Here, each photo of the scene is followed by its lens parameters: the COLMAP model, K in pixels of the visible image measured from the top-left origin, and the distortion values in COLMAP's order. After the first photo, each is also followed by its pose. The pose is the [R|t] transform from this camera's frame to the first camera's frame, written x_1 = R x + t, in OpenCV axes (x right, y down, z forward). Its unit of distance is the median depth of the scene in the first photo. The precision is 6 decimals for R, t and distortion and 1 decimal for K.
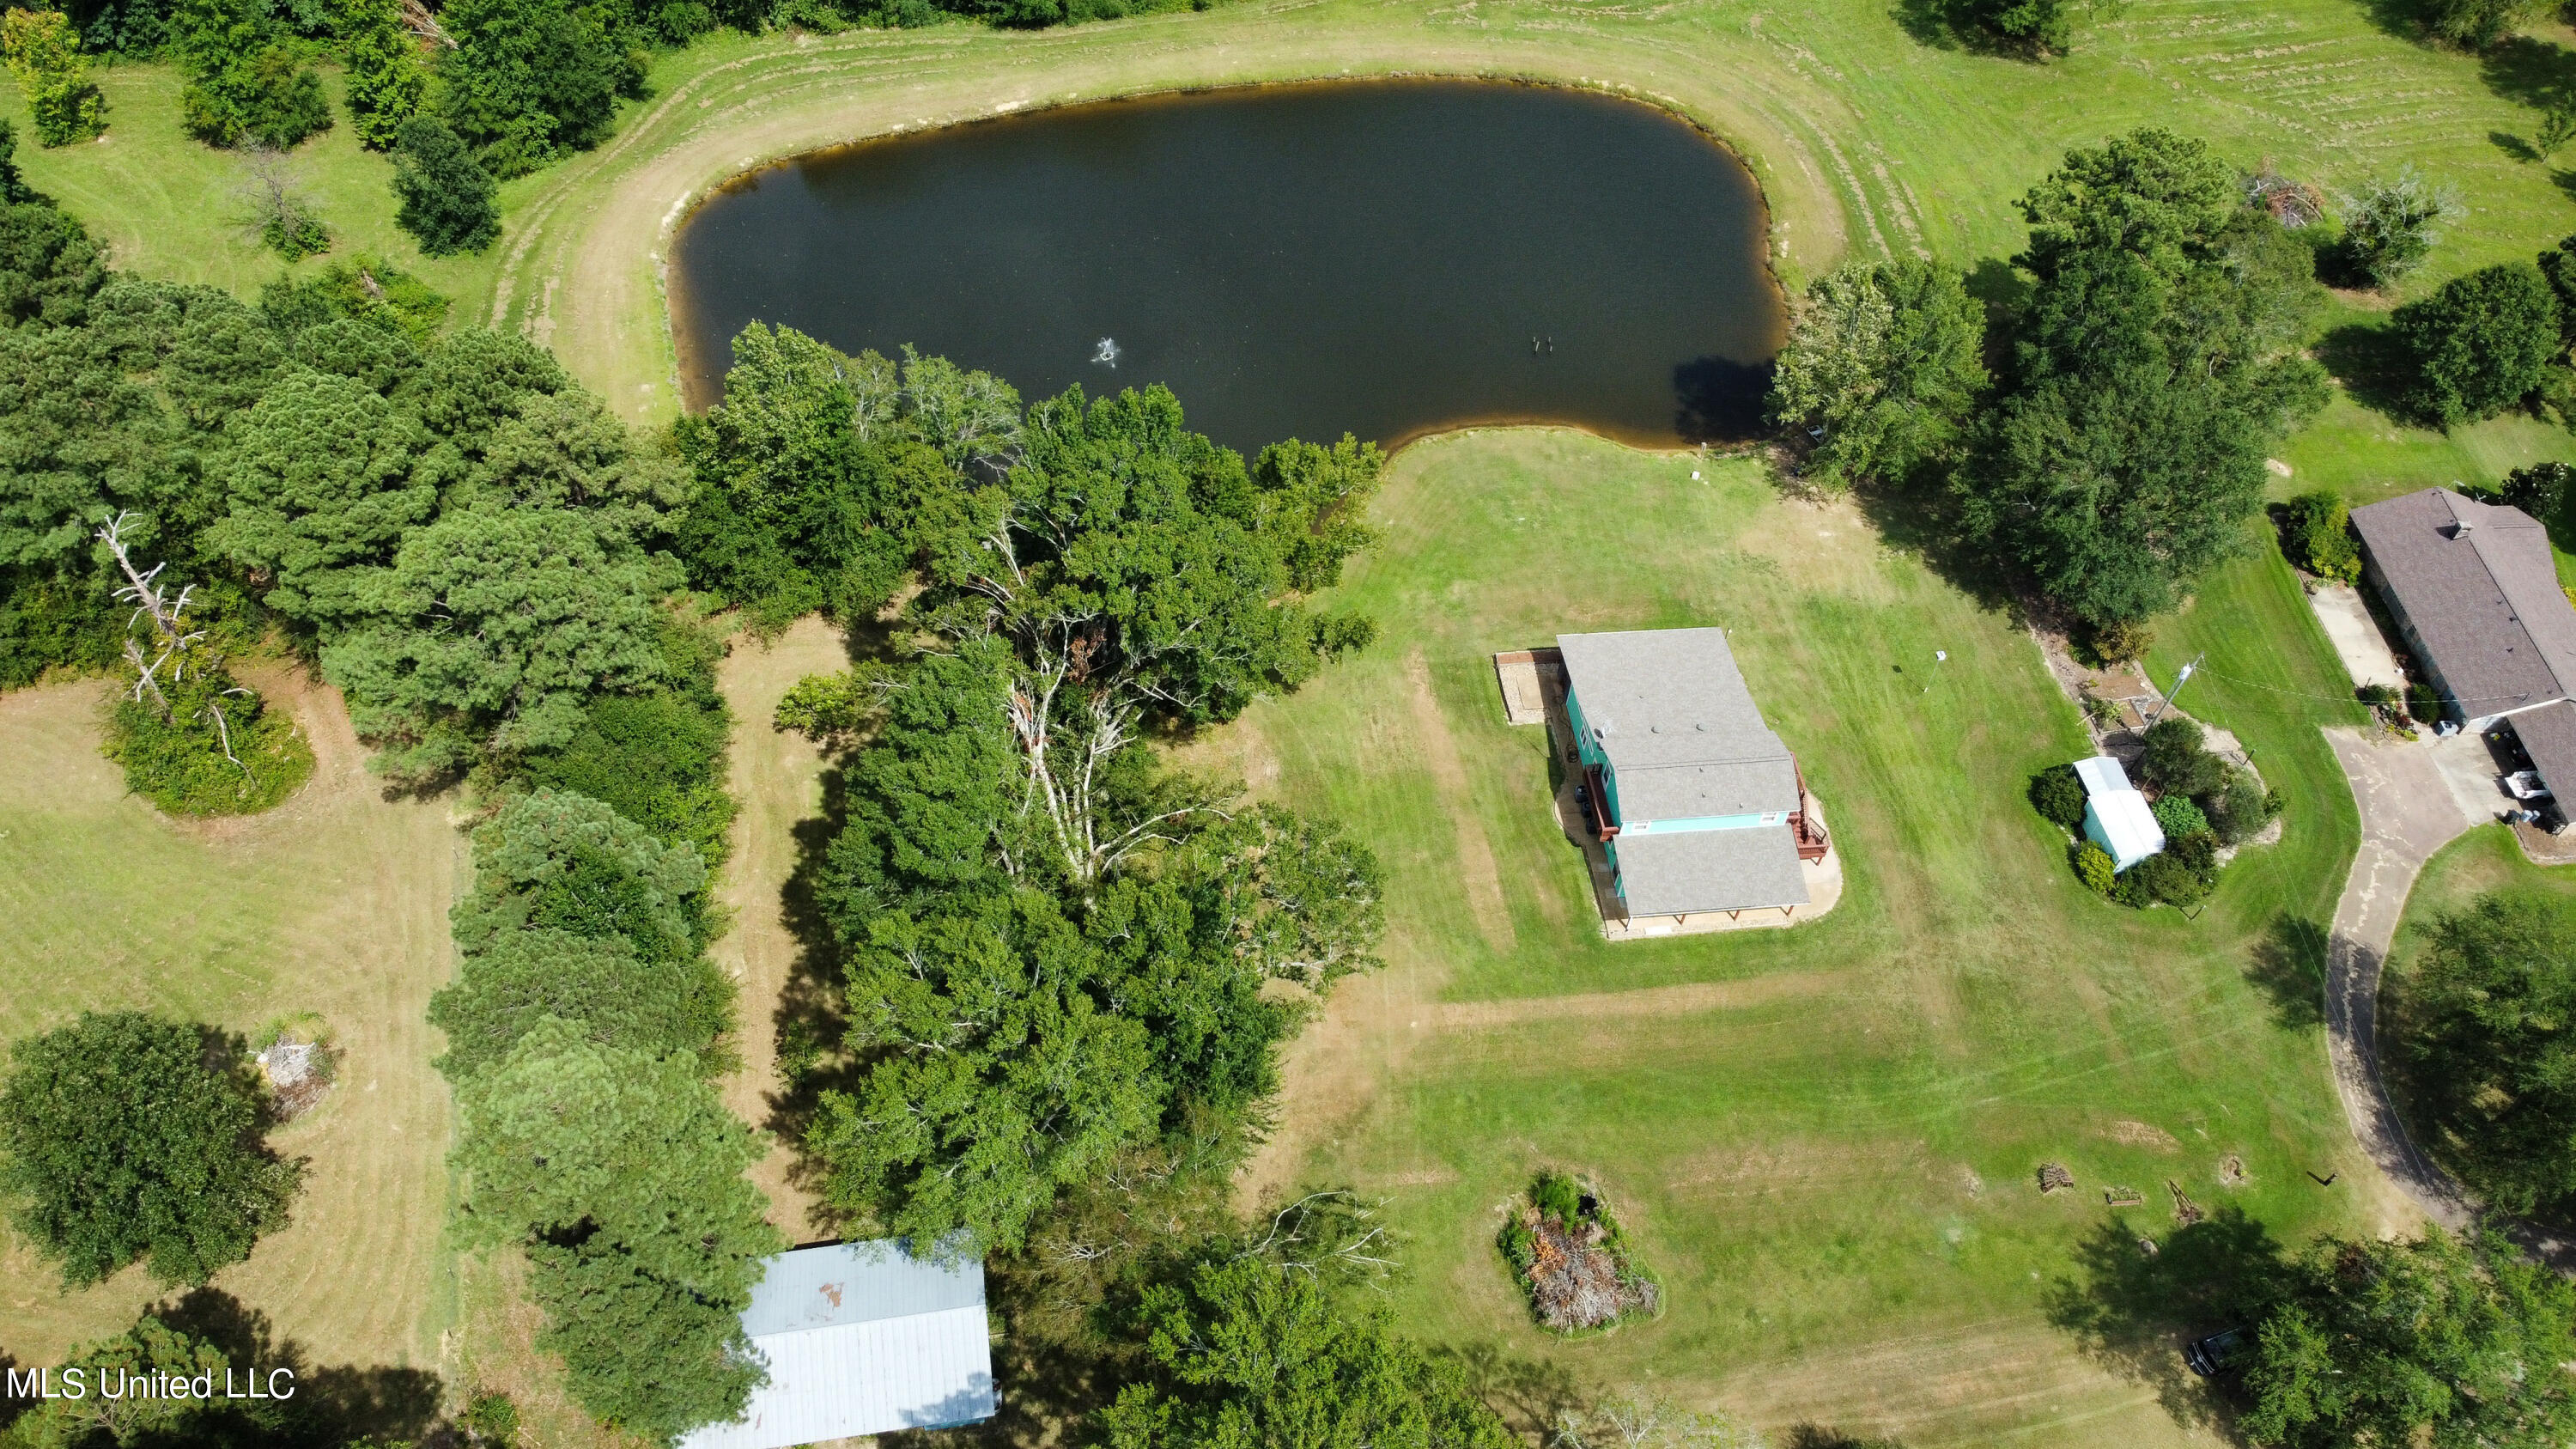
lens RADIAL K [[1912.6, 0, 1288.0], [0, 1912.6, 724.5], [0, 0, 1]] dist [-0.006897, -0.000916]
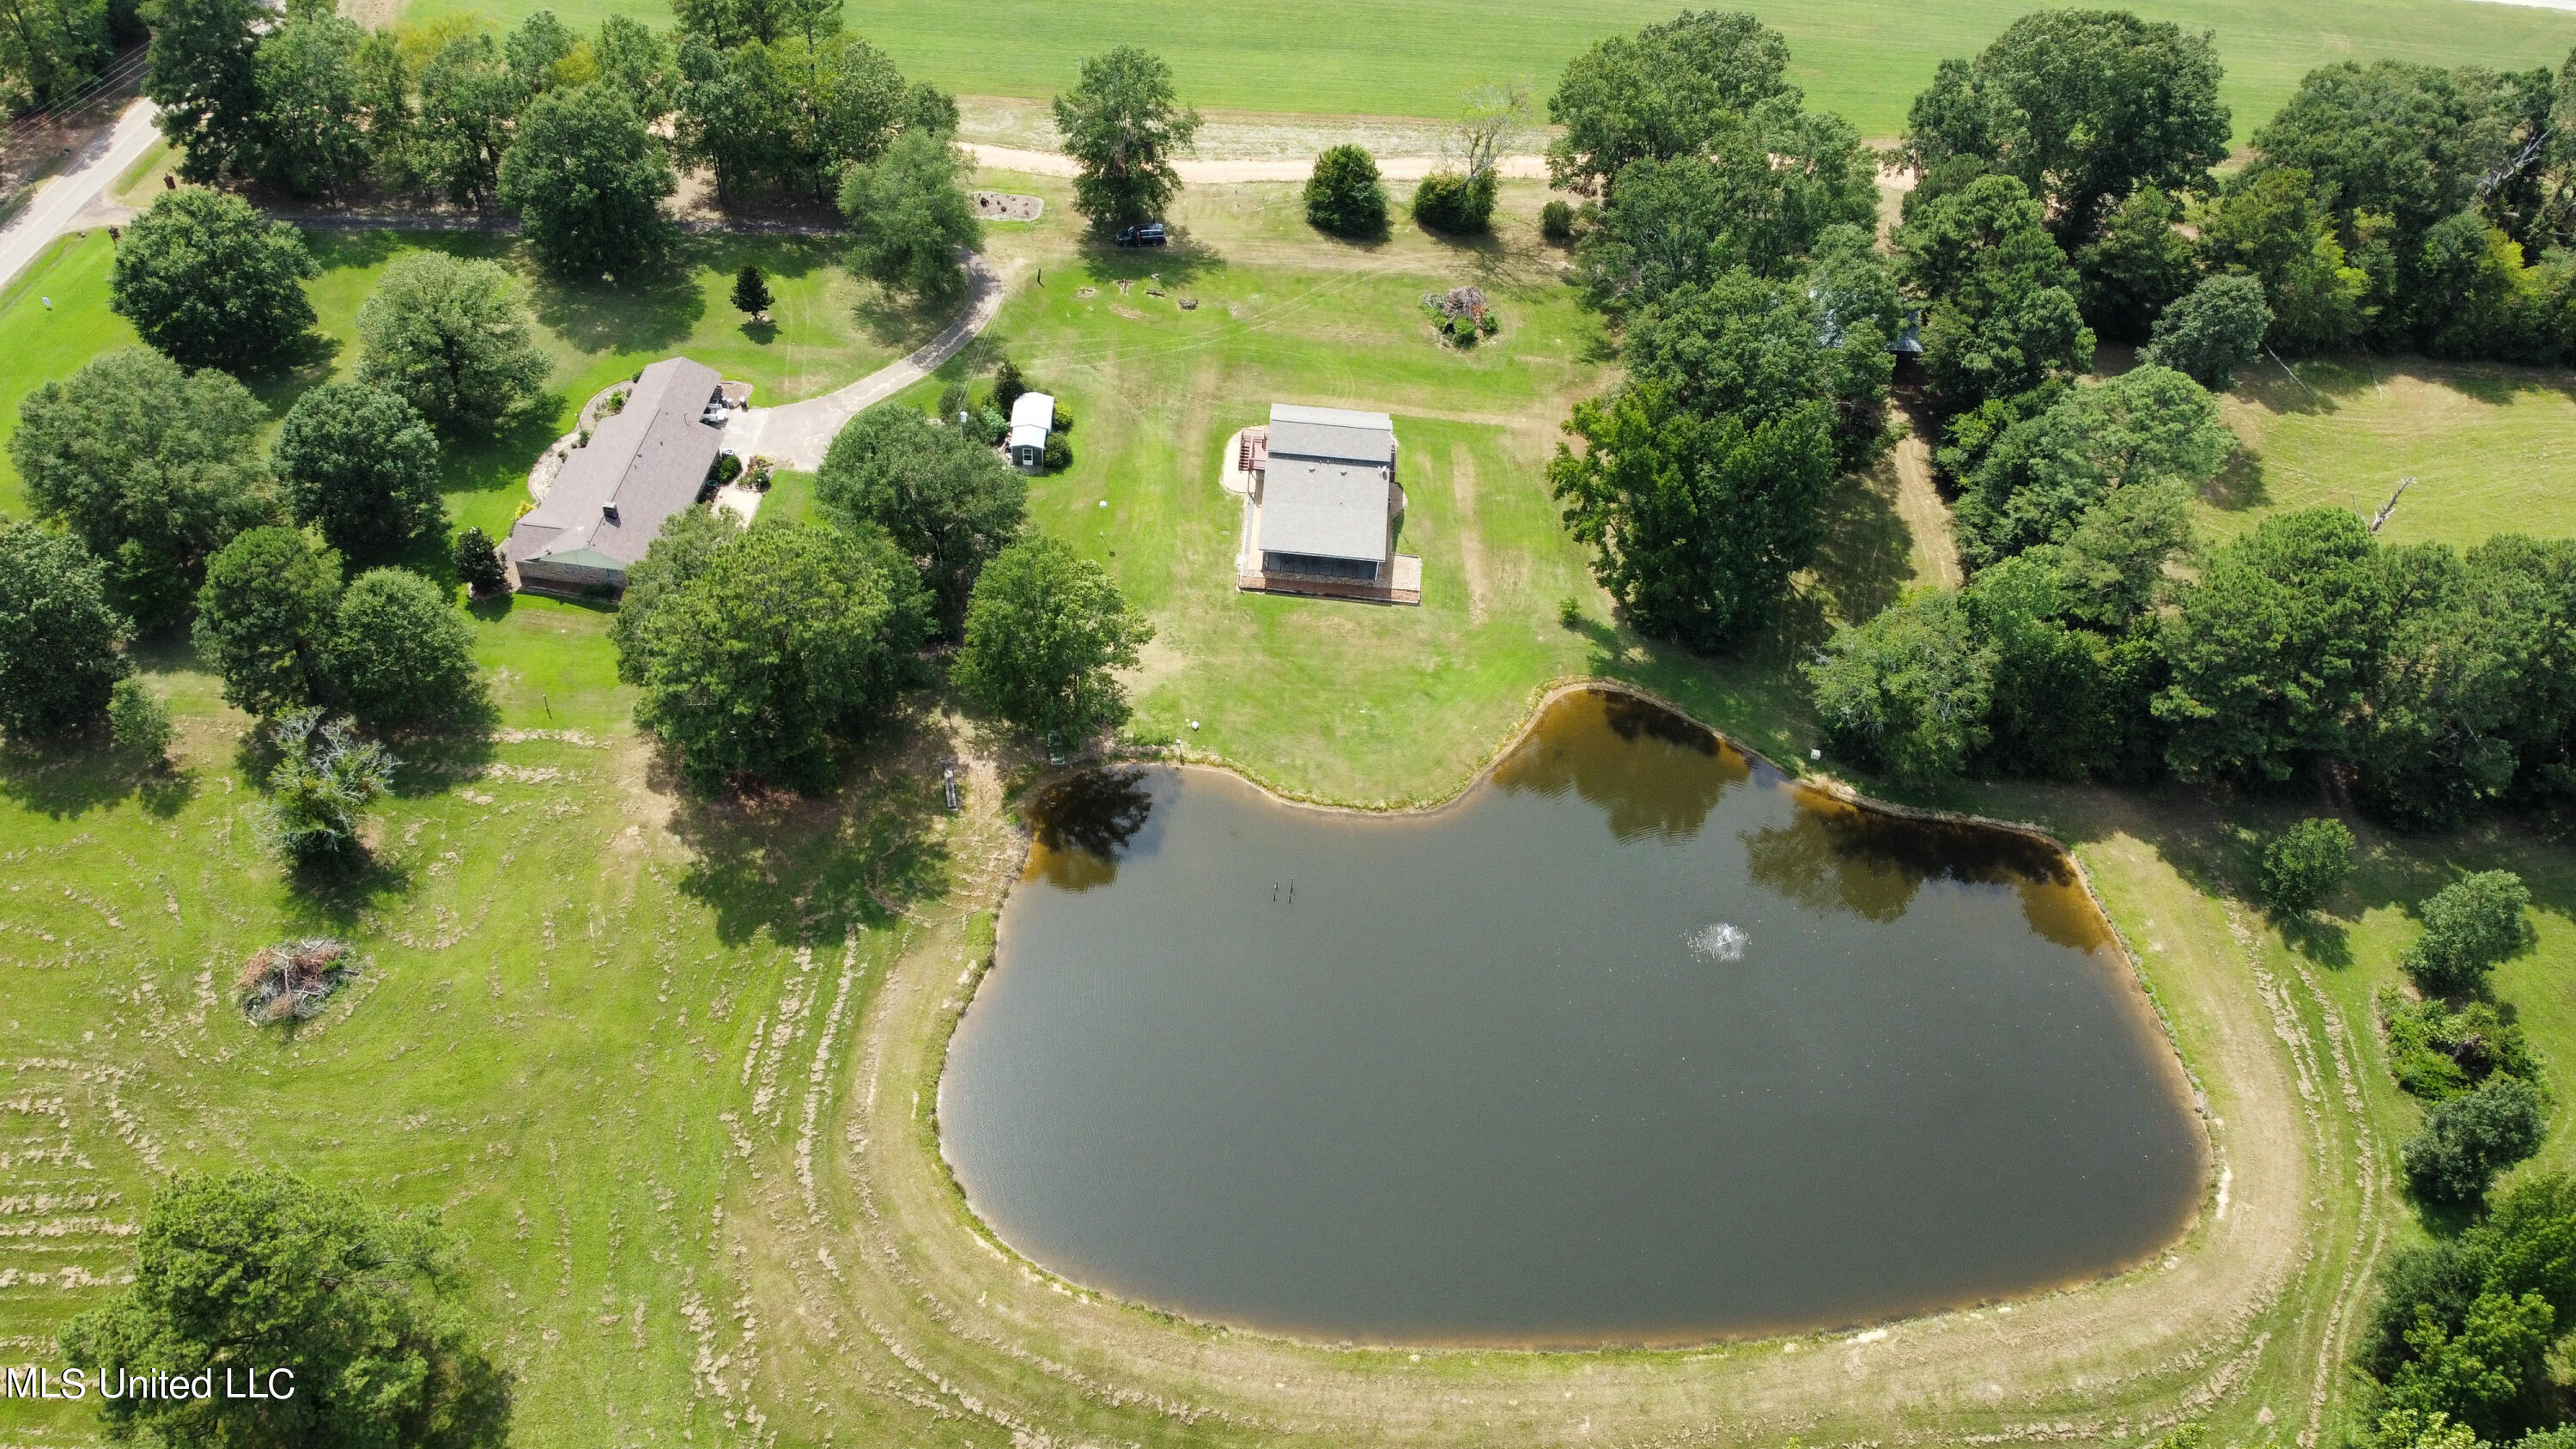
lens RADIAL K [[1912.6, 0, 1288.0], [0, 1912.6, 724.5], [0, 0, 1]] dist [-0.006897, -0.000916]
pose [[-0.976736, -0.213267, 0.022436, 0.140801], [0.057118, -0.157885, 0.985804, -1.273000], [-0.206697, 0.964152, 0.166394, 0.832943]]
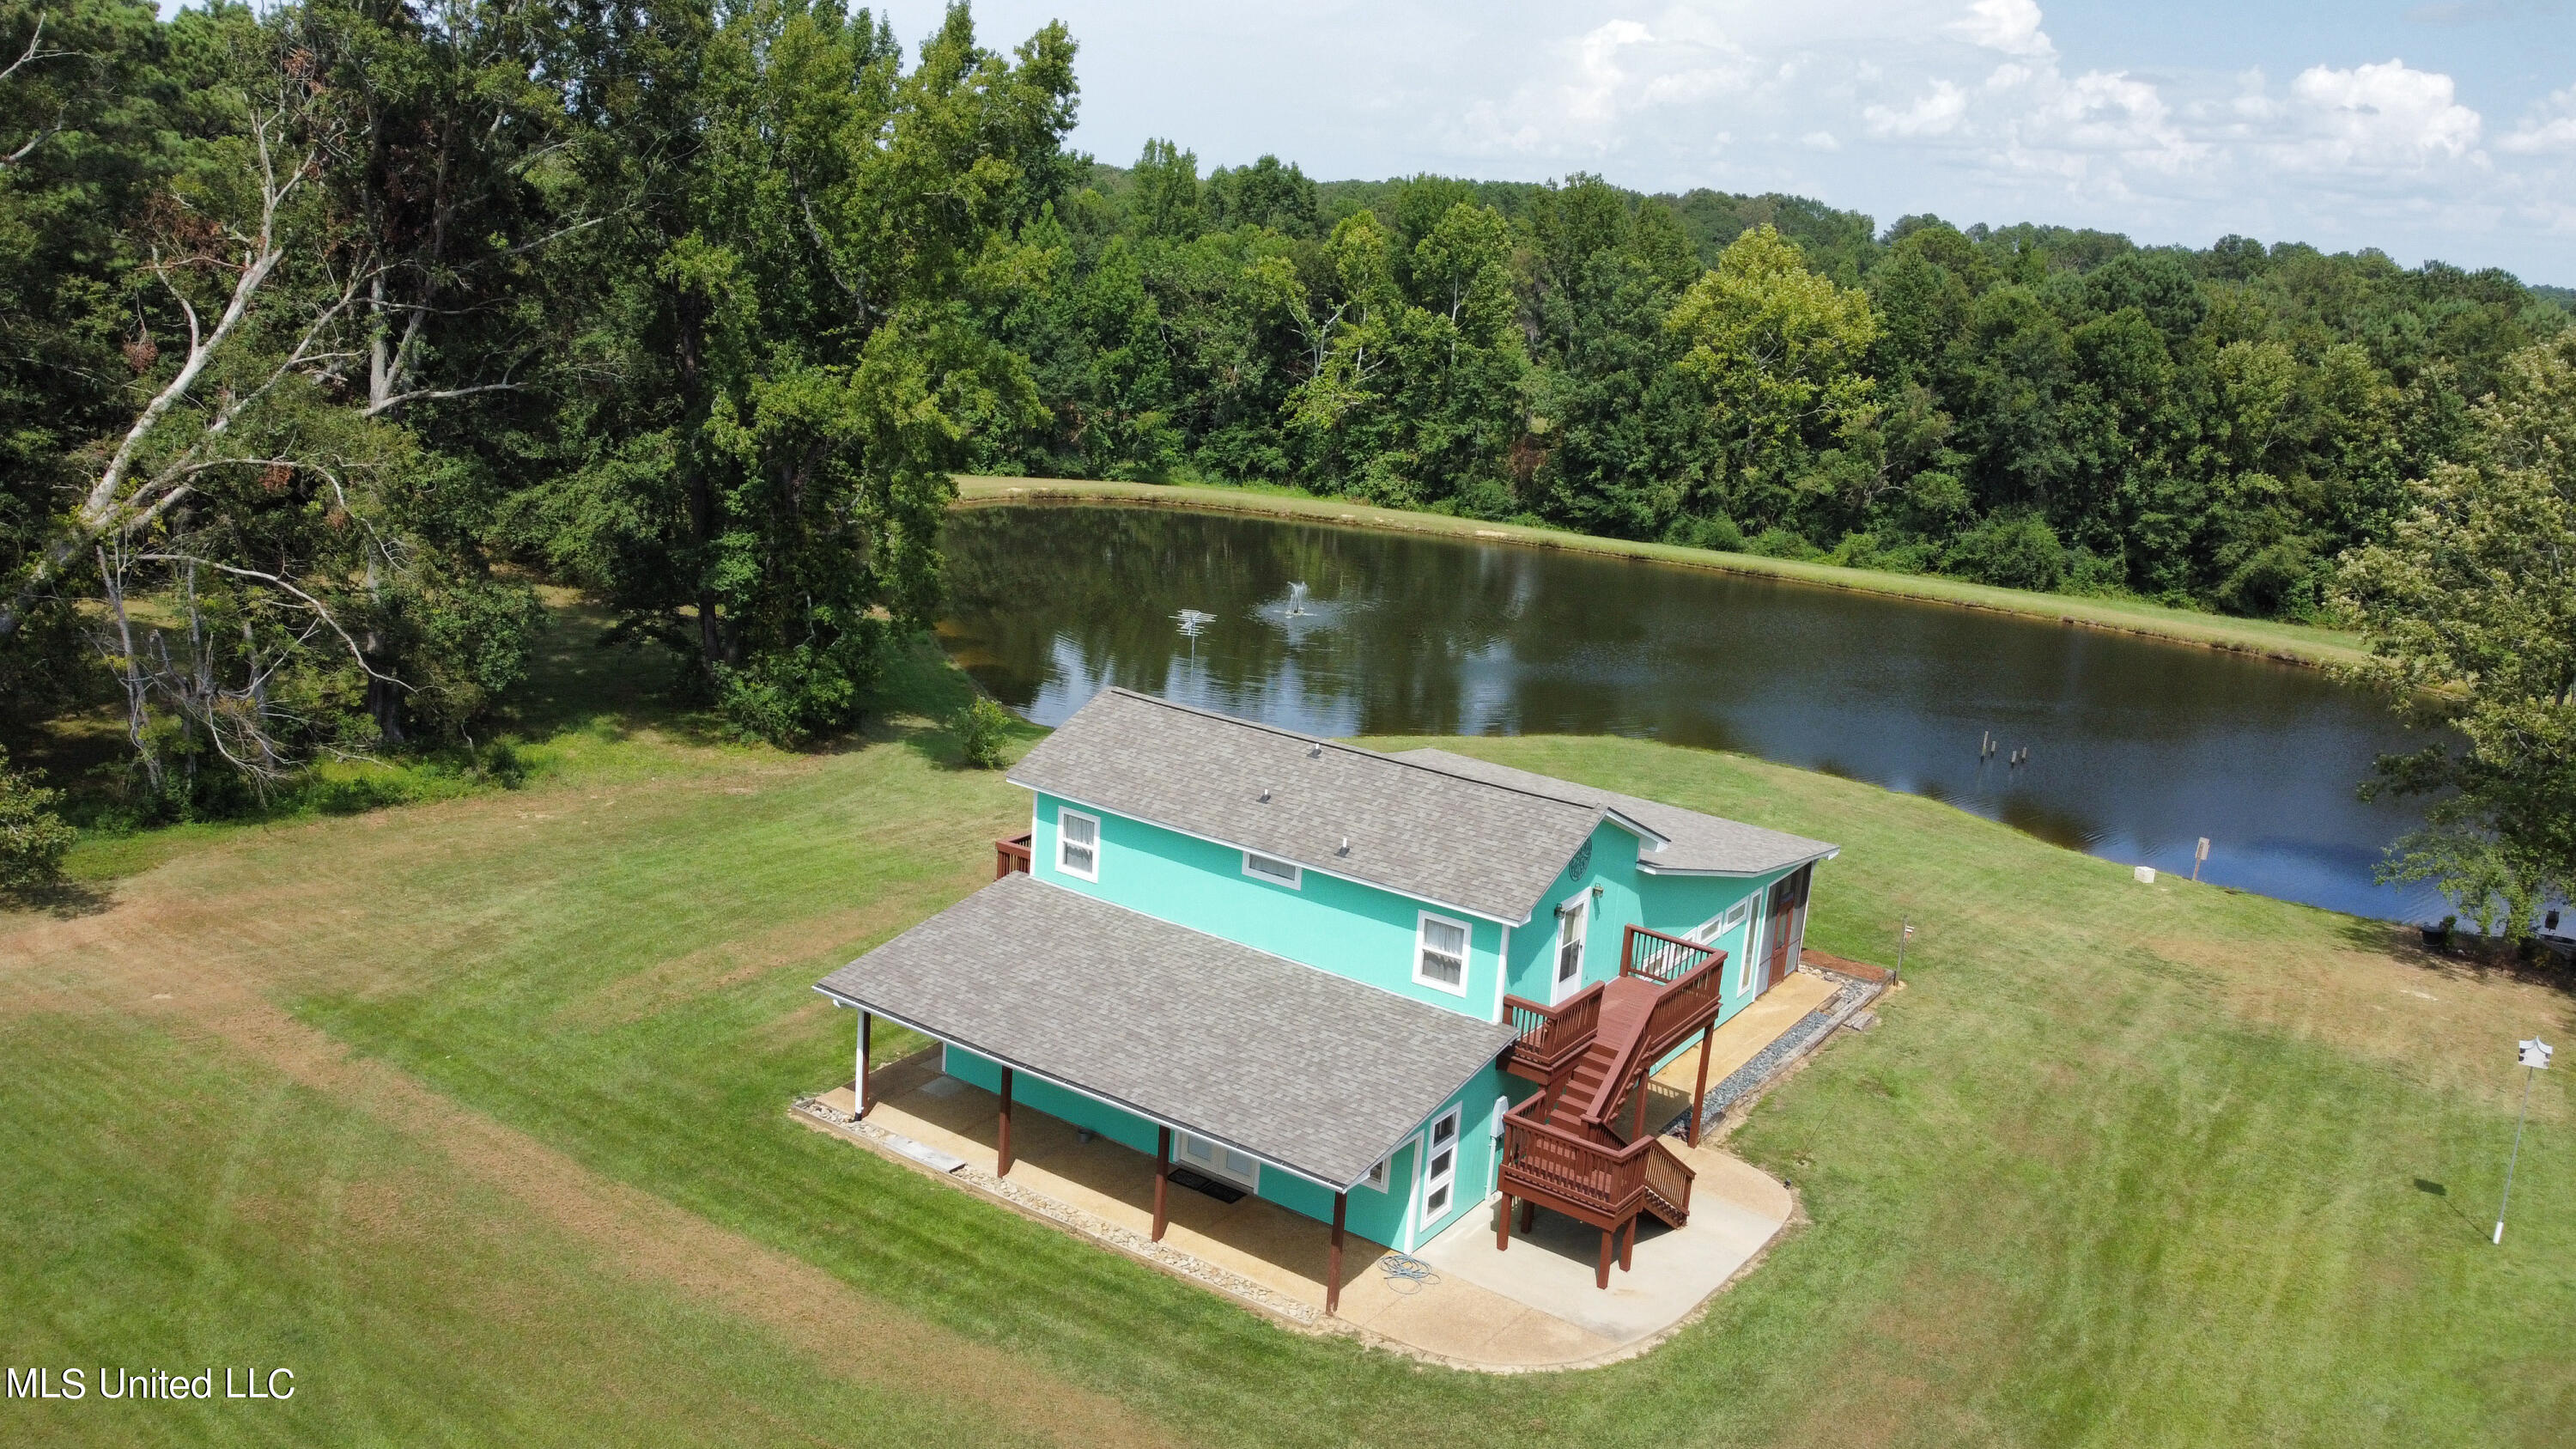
lens RADIAL K [[1958.5, 0, 1288.0], [0, 1958.5, 724.5], [0, 0, 1]] dist [-0.003888, 0.001073]
pose [[0.751195, 0.156530, -0.641252, 0.351717], [-0.540685, 0.703176, -0.461740, 0.143723], [0.378637, 0.693572, 0.612856, 0.677227]]
